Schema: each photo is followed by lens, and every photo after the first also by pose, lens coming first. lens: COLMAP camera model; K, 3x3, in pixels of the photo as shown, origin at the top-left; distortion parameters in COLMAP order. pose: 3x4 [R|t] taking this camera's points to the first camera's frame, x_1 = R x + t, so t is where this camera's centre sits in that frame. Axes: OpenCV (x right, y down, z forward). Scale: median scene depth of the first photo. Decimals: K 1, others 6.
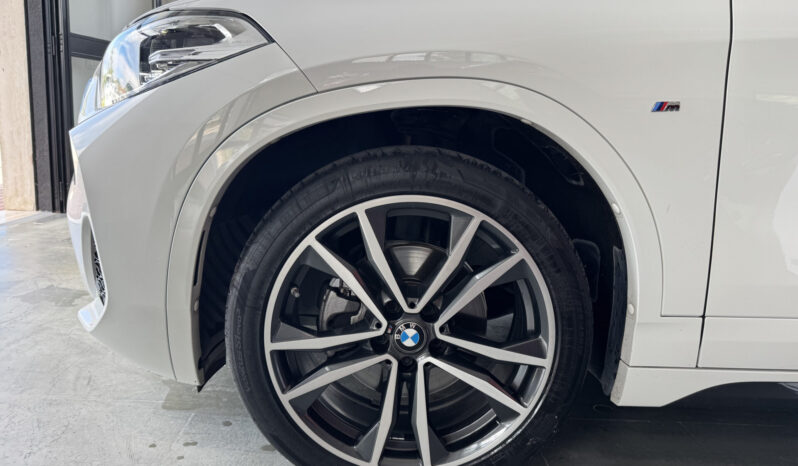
lens RADIAL K [[549.1, 0, 399.0], [0, 549.1, 233.0], [0, 0, 1]] dist [0.124079, -0.290260]
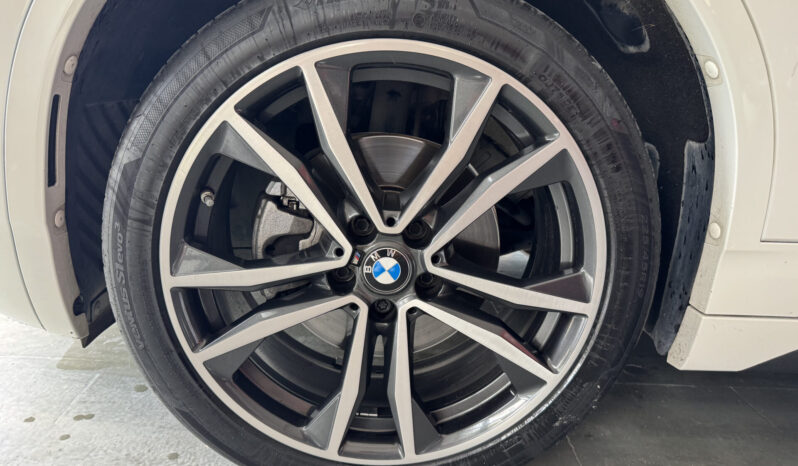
lens RADIAL K [[565.1, 0, 396.3], [0, 565.1, 237.4], [0, 0, 1]] dist [0.091319, -0.169268]
pose [[0.999638, 0.009746, 0.025082, 0.014064], [-0.012066, 0.995494, 0.094051, 0.085589], [-0.024053, -0.094320, 0.995251, 0.326466]]
